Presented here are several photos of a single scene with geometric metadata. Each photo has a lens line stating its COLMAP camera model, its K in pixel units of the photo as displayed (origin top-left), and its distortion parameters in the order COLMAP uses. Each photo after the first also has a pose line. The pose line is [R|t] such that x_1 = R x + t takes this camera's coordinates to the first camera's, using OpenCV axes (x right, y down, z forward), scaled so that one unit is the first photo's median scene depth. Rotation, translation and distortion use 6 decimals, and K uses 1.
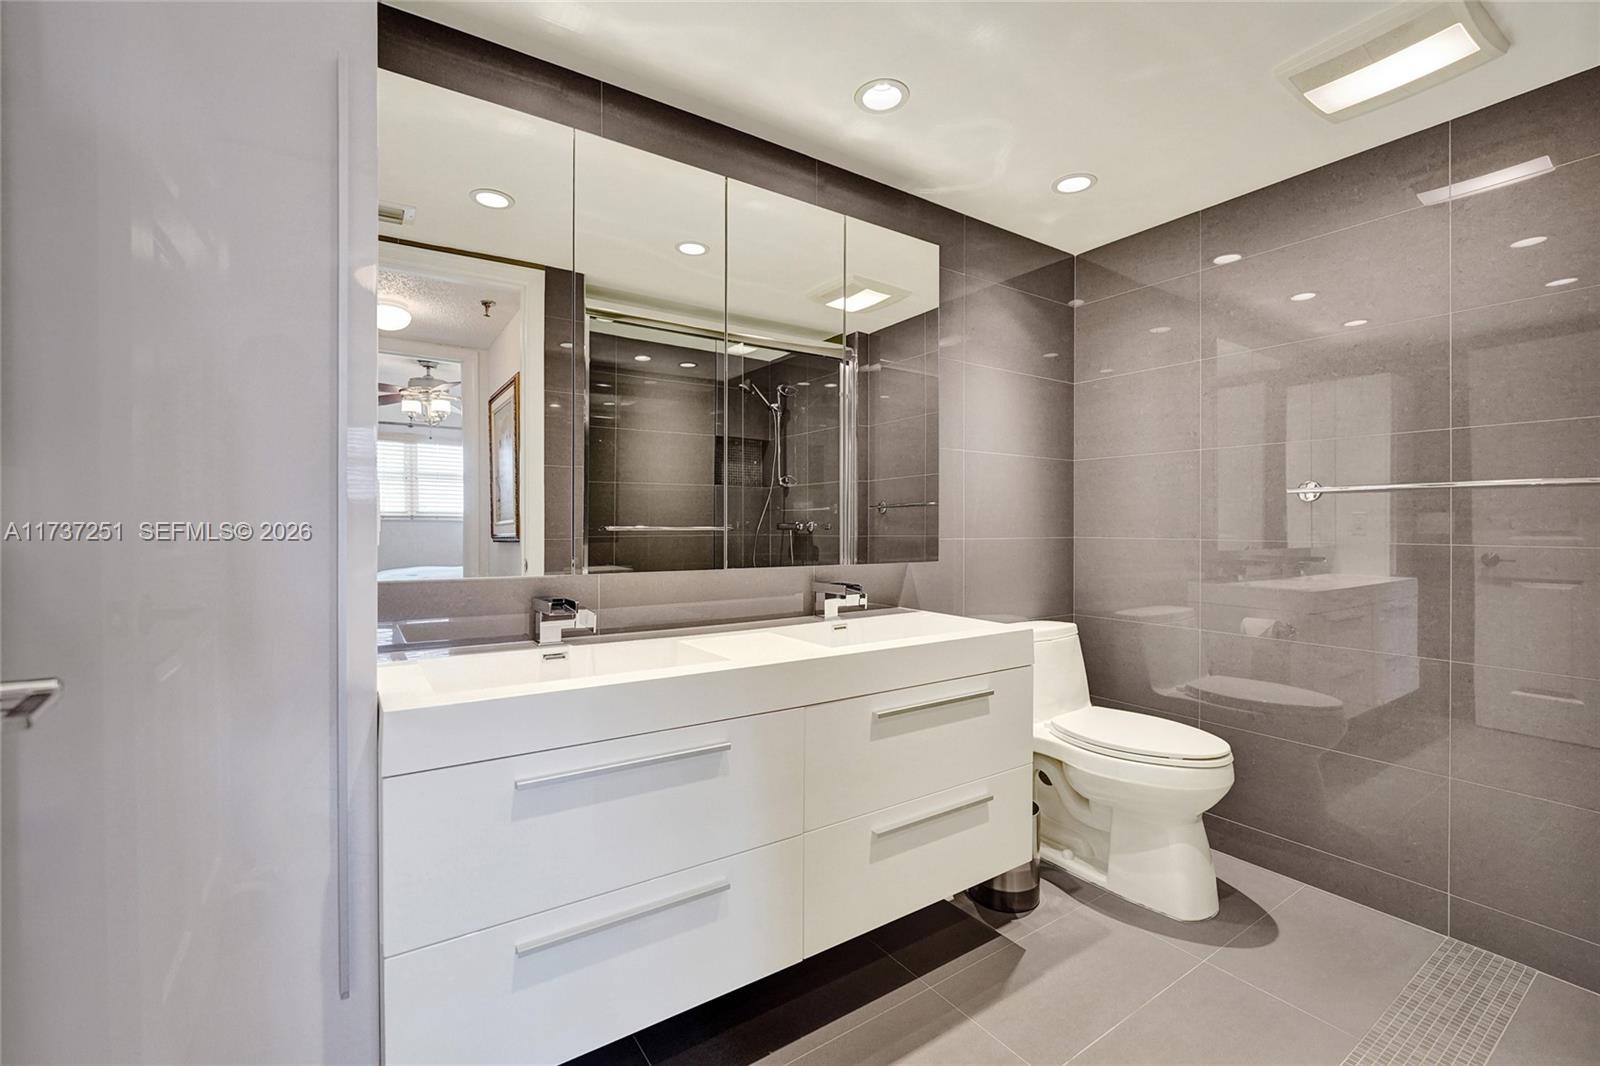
lens RADIAL K [[674.6, 0, 793.5], [0, 674.6, 538.1], [0, 0, 1]] dist [-0.001967, 0.000145]
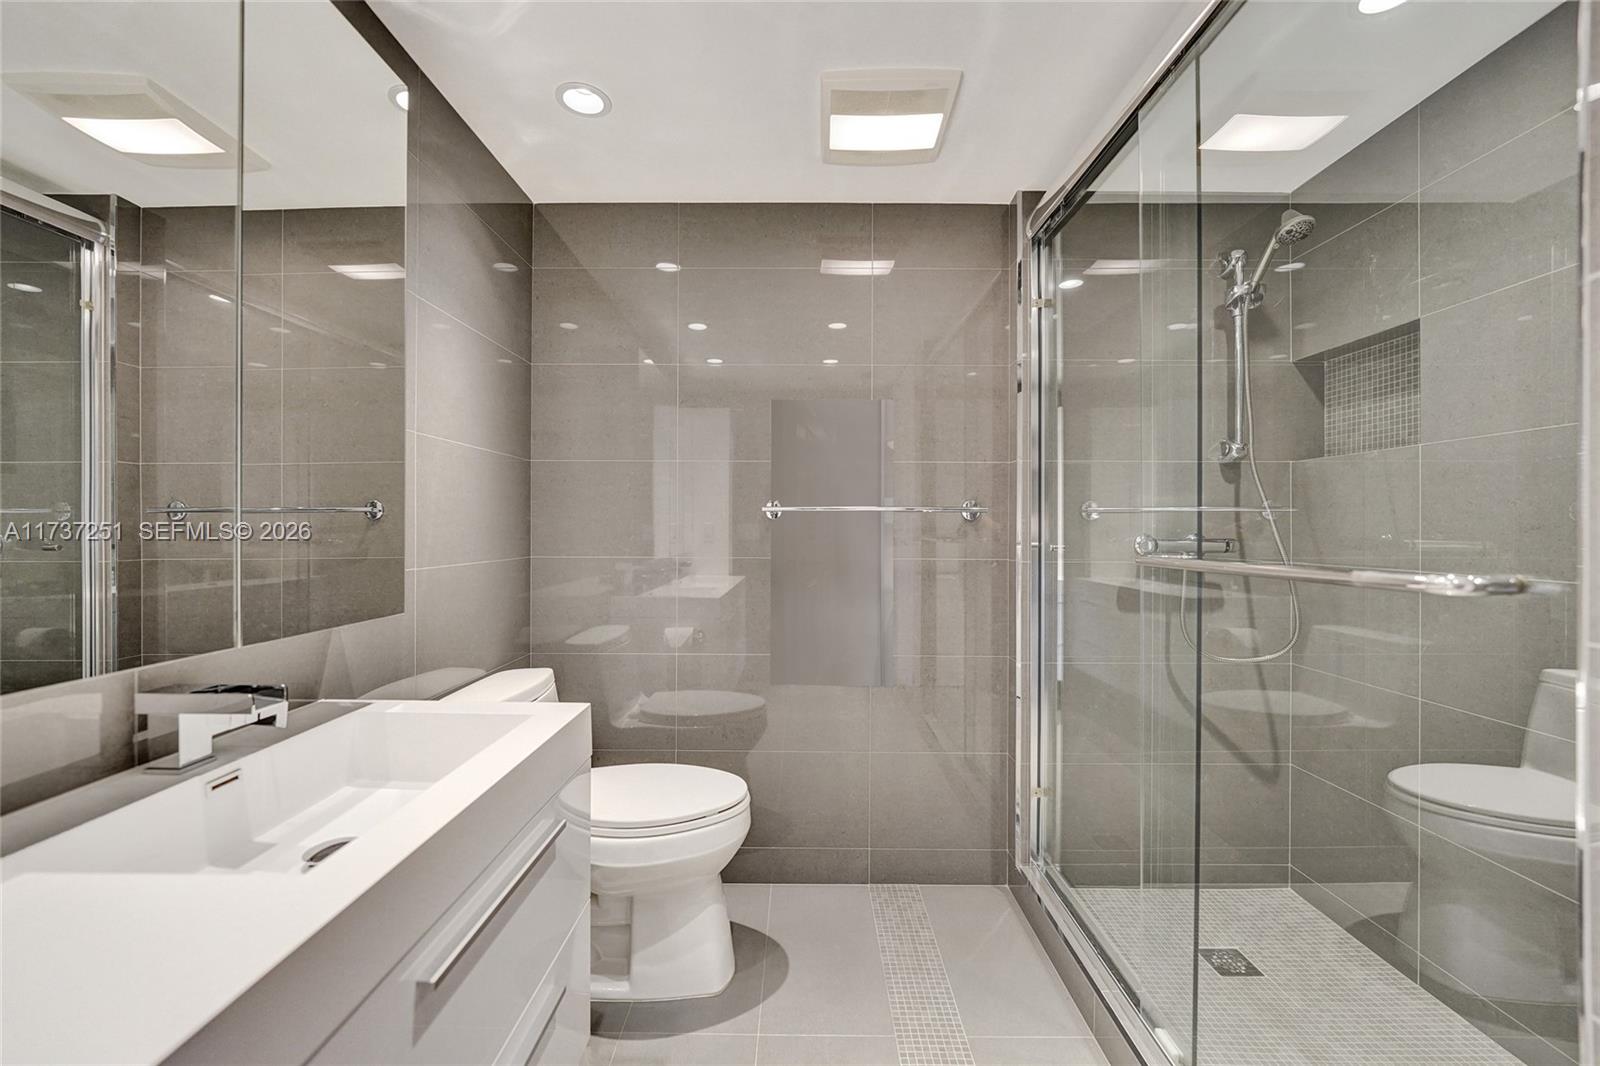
lens RADIAL K [[674.6, 0, 793.5], [0, 674.6, 538.1], [0, 0, 1]] dist [-0.001967, 0.000145]
pose [[0.571427, -0.011125, 0.820577, -0.074298], [0.012625, 0.999909, 0.004765, -0.029156], [-0.820555, 0.007636, 0.571516, 0.361033]]
